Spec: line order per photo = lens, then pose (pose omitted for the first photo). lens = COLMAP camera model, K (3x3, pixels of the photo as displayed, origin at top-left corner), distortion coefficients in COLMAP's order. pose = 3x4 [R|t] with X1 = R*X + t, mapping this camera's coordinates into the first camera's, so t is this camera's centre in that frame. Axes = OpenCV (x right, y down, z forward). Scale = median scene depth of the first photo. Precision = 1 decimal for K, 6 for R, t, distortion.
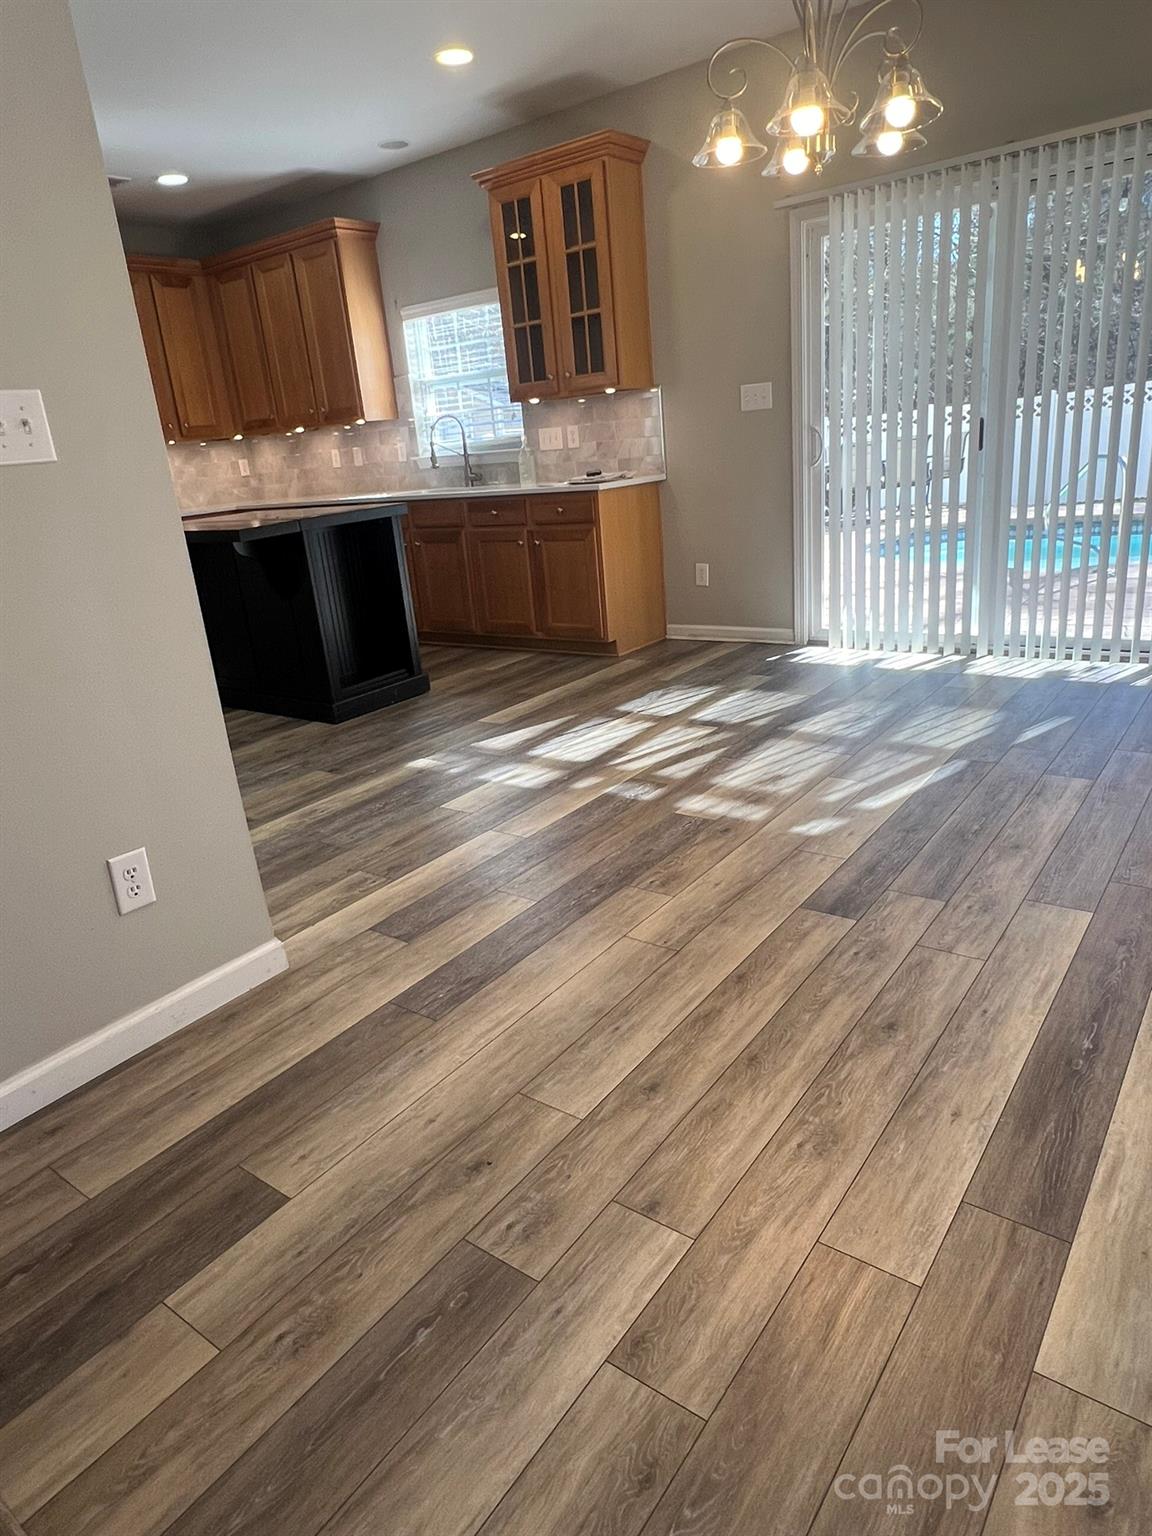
lens RADIAL K [[952.6, 0, 577.7], [0, 952.6, 777.0], [0, 0, 1]] dist [0.000562, -0.002412]
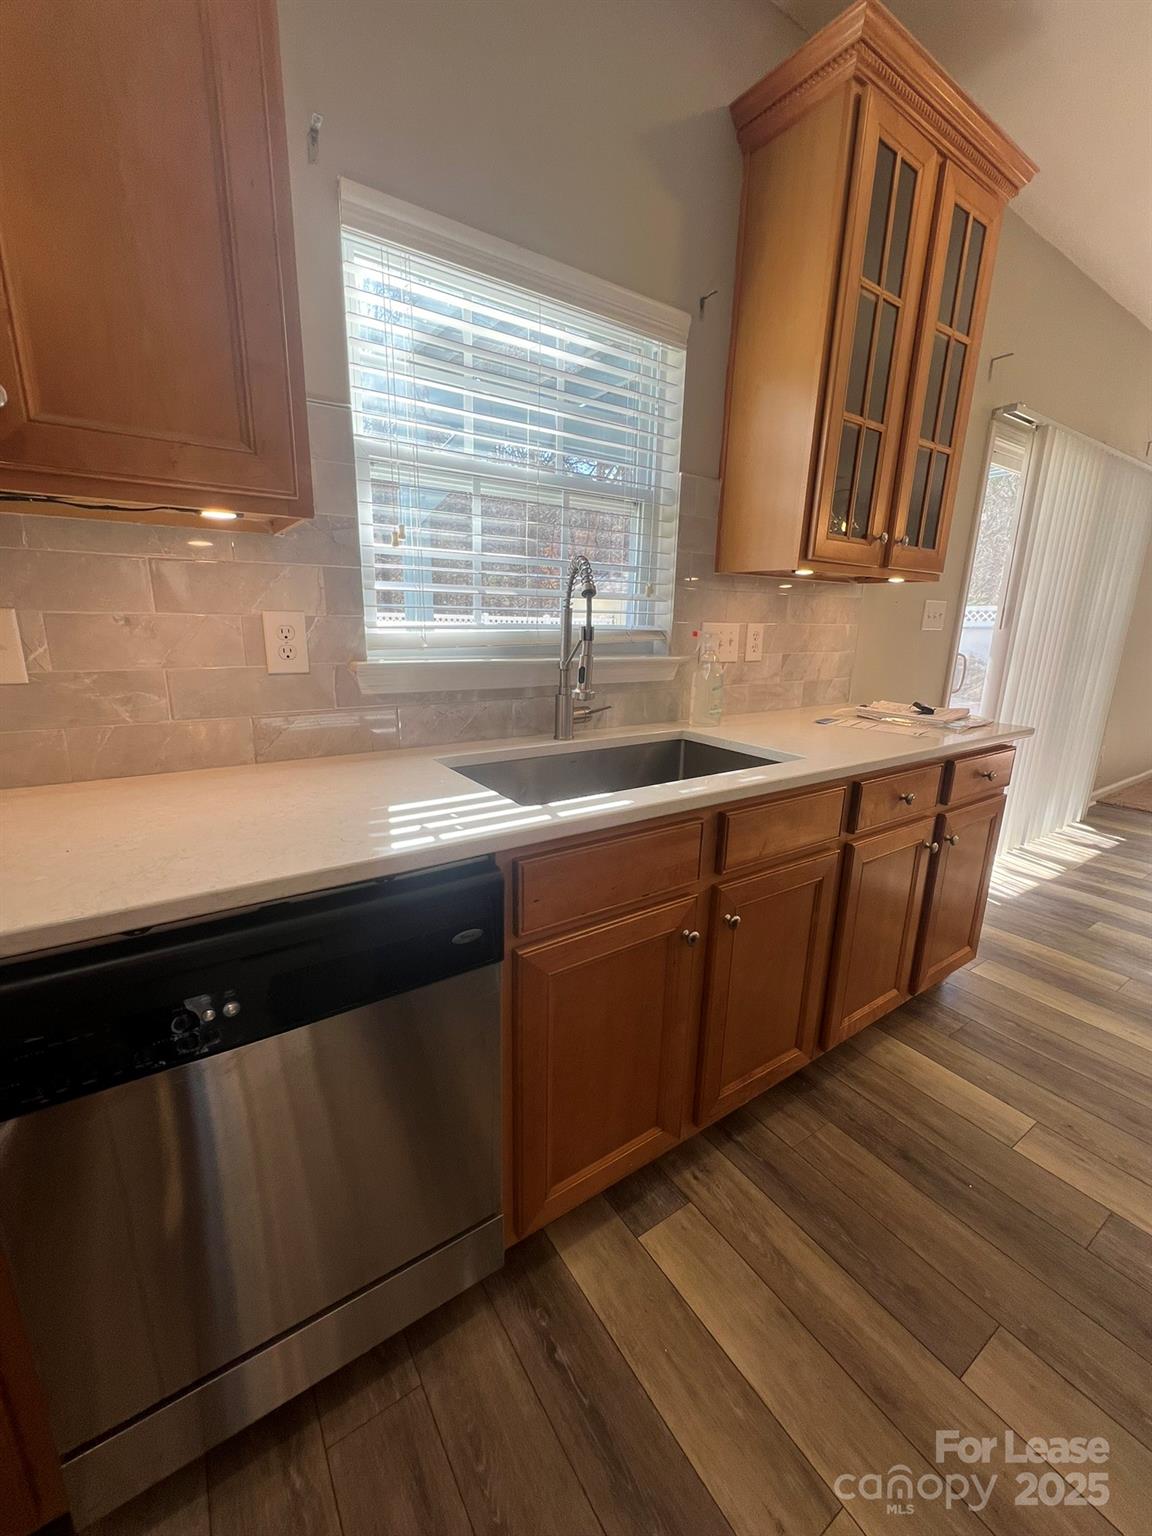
lens RADIAL K [[615.2, 0, 581.1], [0, 615.2, 763.8], [0, 0, 1]] dist [-0.002897, 0.000557]
pose [[0.328367, -0.130539, 0.935486, -0.515753], [0.264604, 0.963461, 0.041563, -0.430882], [-0.906730, 0.233885, 0.350910, 1.283248]]
